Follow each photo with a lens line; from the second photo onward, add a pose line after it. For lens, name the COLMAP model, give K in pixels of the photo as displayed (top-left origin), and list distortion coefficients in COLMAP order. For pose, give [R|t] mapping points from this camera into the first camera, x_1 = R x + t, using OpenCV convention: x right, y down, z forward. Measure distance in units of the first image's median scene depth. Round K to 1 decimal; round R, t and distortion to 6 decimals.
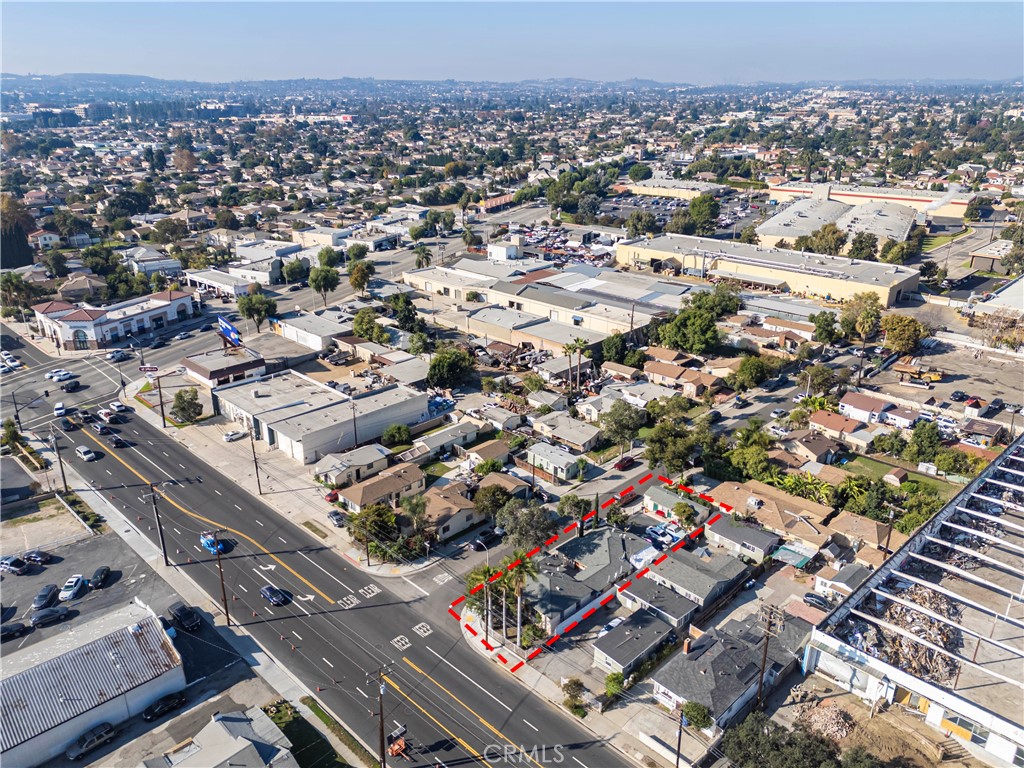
lens RADIAL K [[744.9, 0, 514.6], [0, 744.9, 385.6], [0, 0, 1]] dist [0.074281, -0.062996]
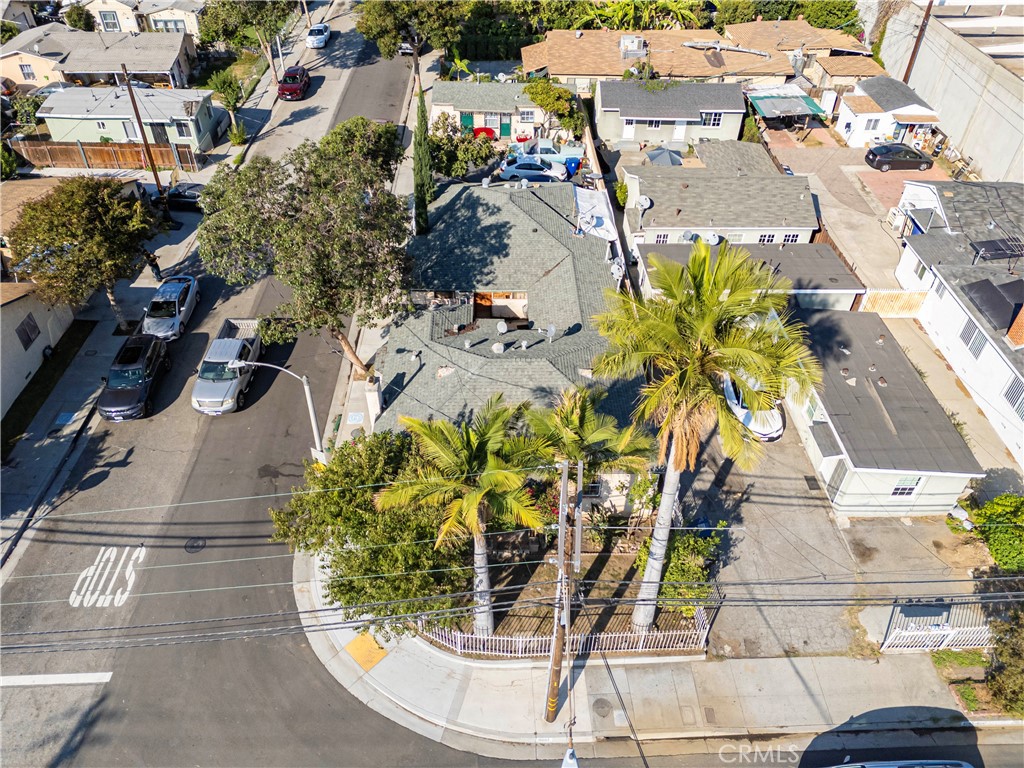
lens RADIAL K [[744.9, 0, 514.6], [0, 744.9, 385.6], [0, 0, 1]] dist [0.074281, -0.062996]
pose [[0.687093, -0.473885, 0.550759, -0.062150], [0.258591, 0.867888, 0.424148, 0.074580], [-0.678995, -0.149008, 0.718862, 0.416269]]
